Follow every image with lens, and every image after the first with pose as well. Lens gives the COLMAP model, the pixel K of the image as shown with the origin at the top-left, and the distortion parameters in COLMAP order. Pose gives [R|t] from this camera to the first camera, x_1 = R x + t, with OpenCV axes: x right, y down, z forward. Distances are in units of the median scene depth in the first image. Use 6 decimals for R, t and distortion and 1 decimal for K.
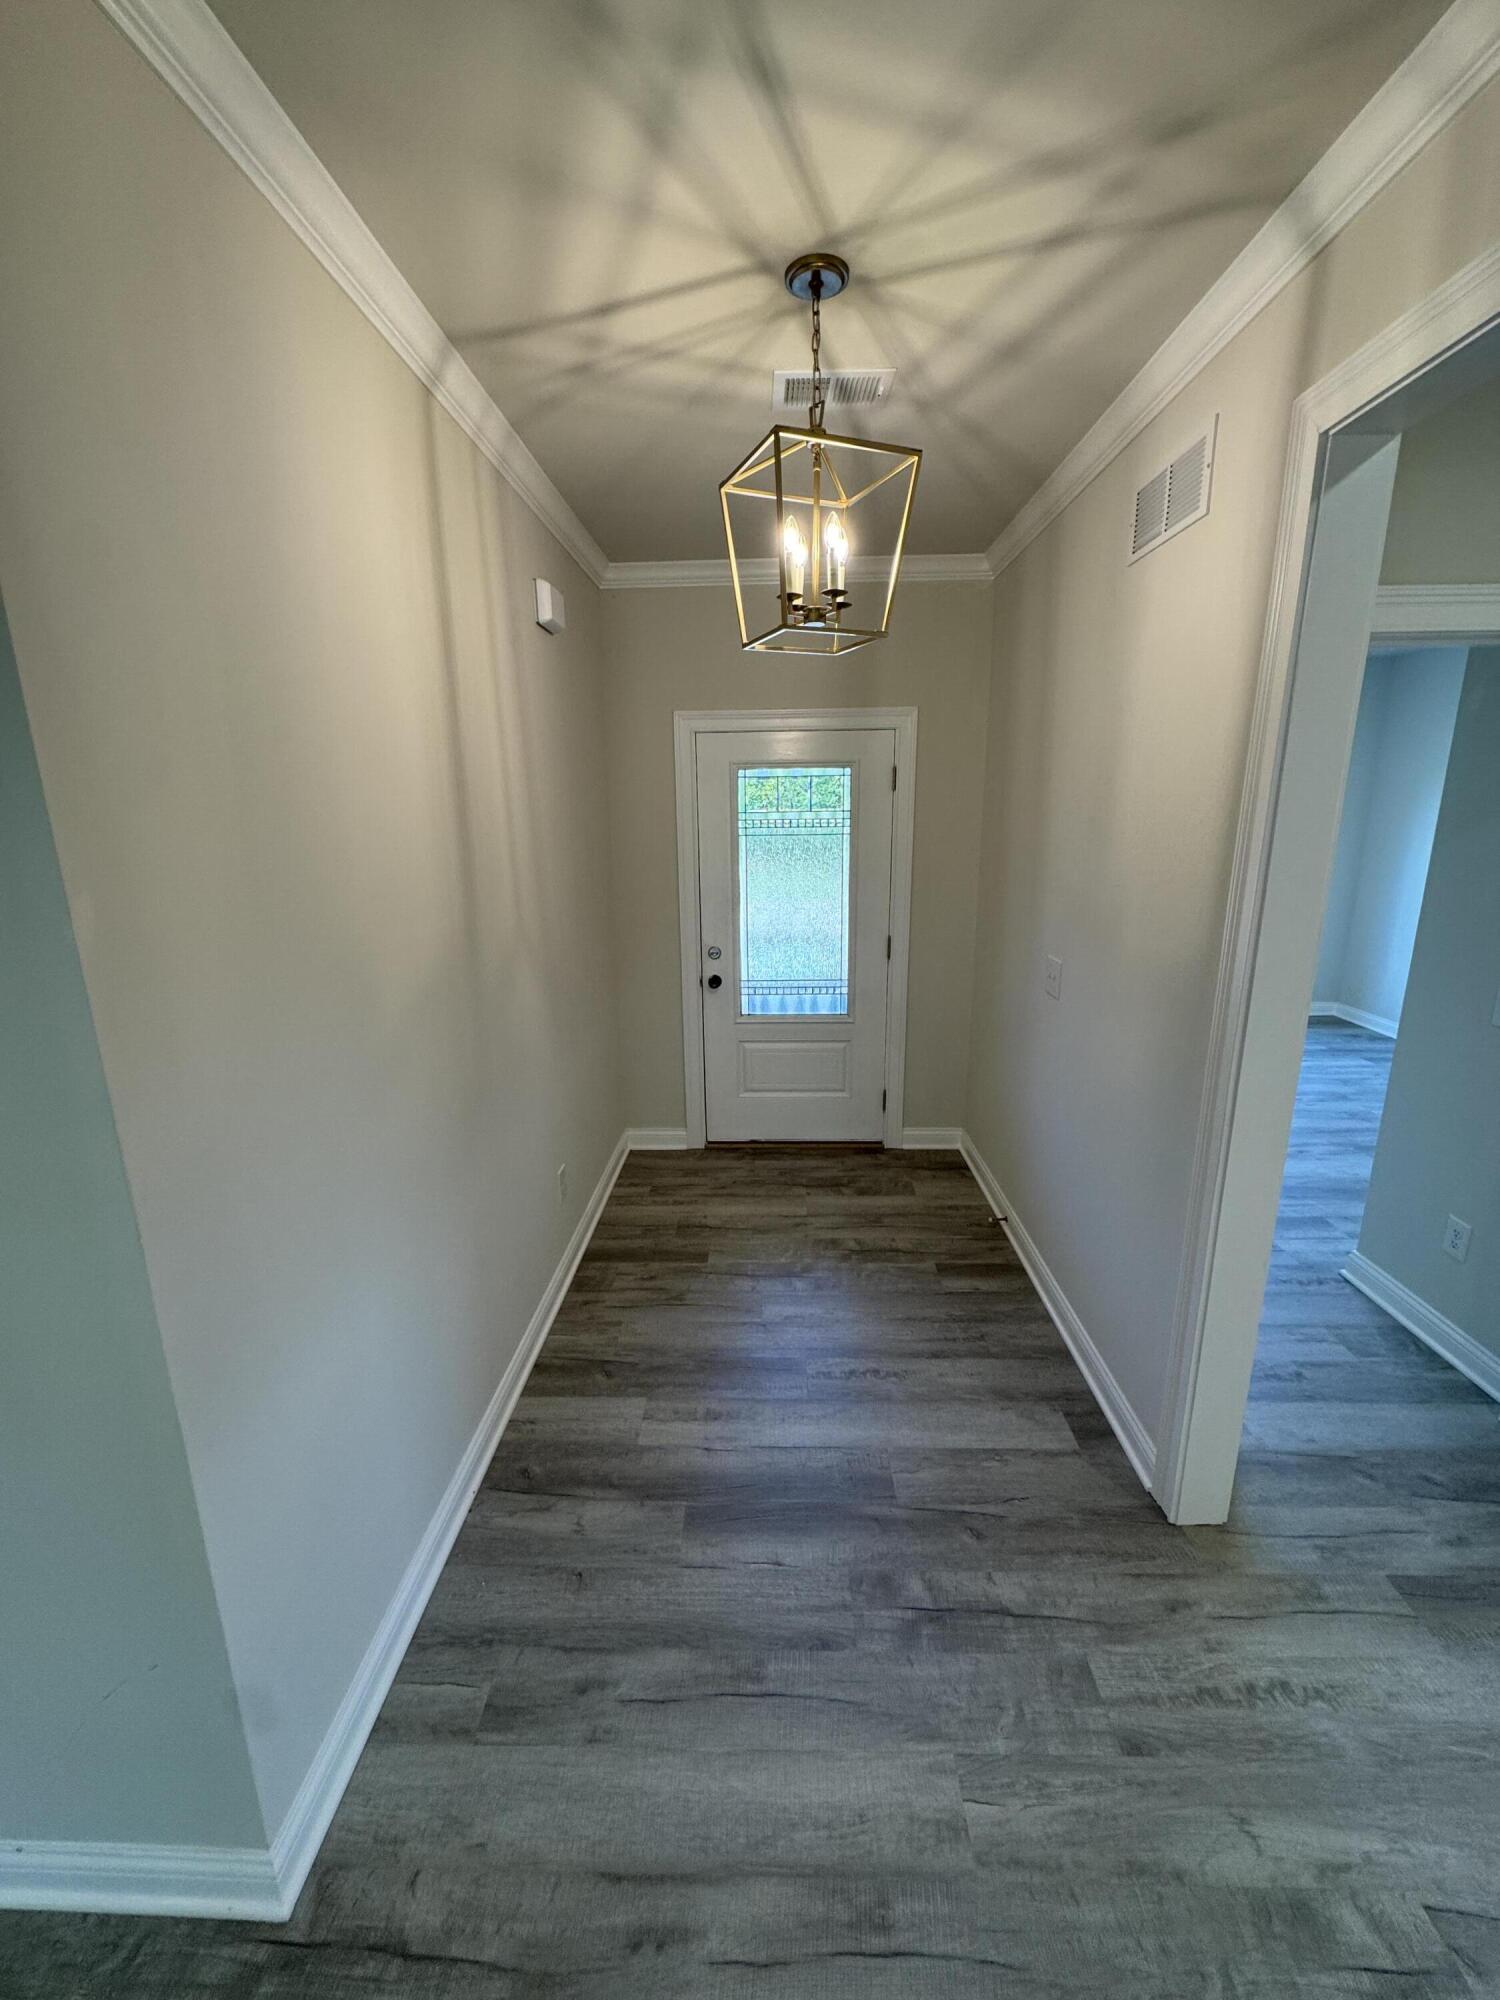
lens RADIAL K [[801.6, 0, 754.2], [0, 801.6, 997.6], [0, 0, 1]] dist [0.000459, -0.000766]
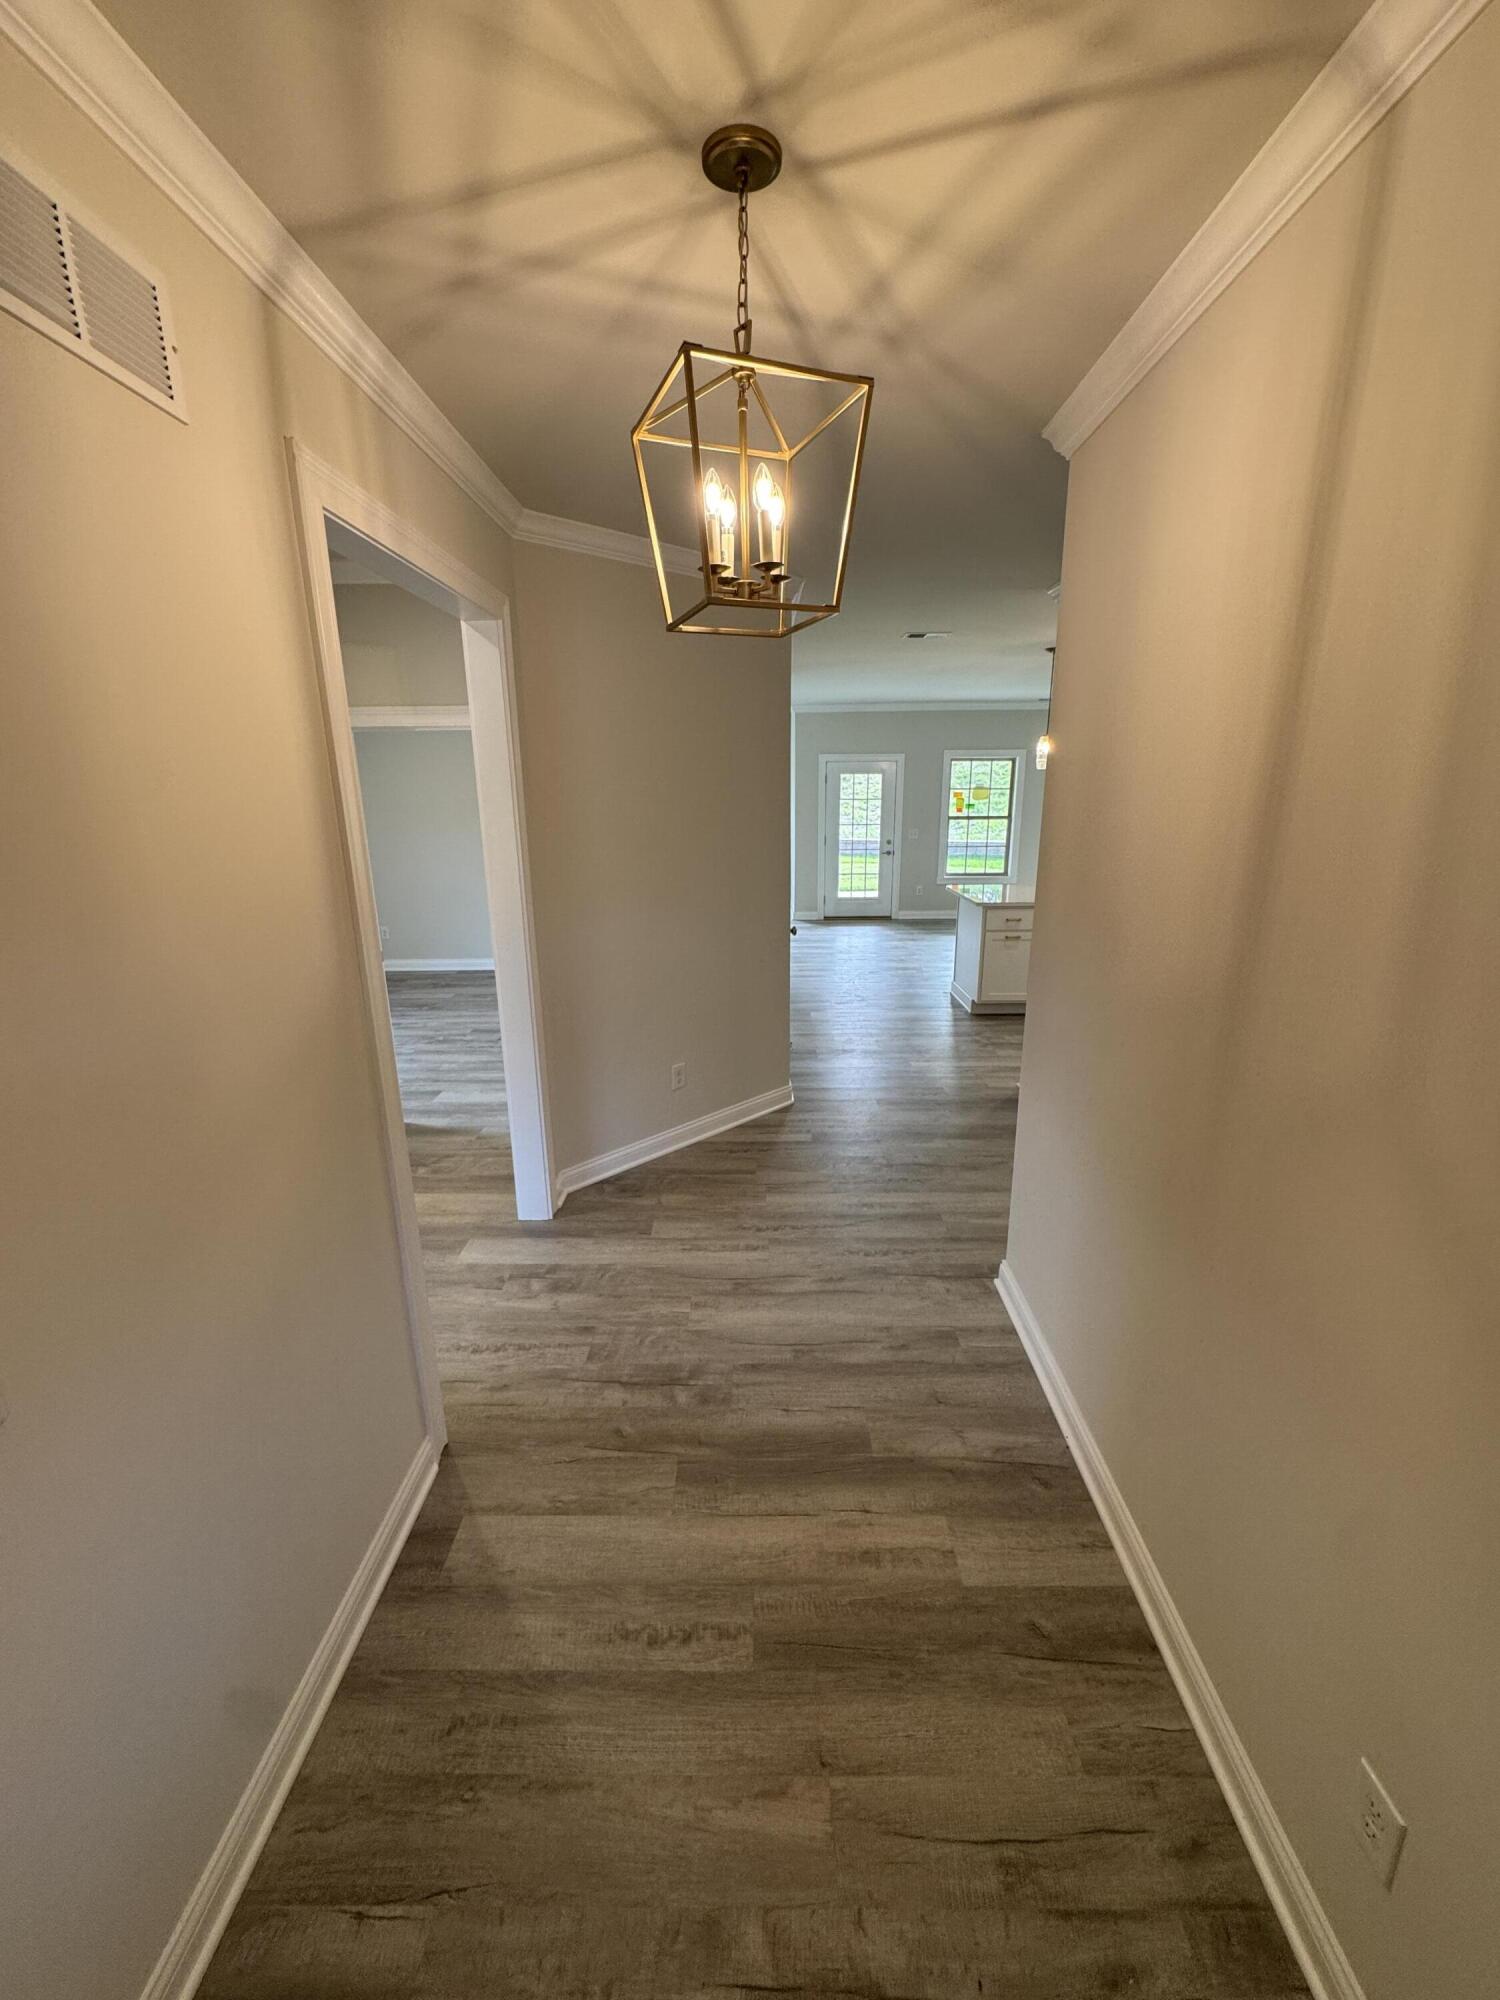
lens RADIAL K [[801.6, 0, 750.1], [0, 801.6, 992.5], [0, 0, 1]] dist [0.000459, -0.000766]
pose [[-0.999742, 0.022097, -0.005264, 0.081452], [0.017001, 0.881552, 0.471780, -0.487596], [0.015065, 0.471569, -0.881701, 1.866375]]
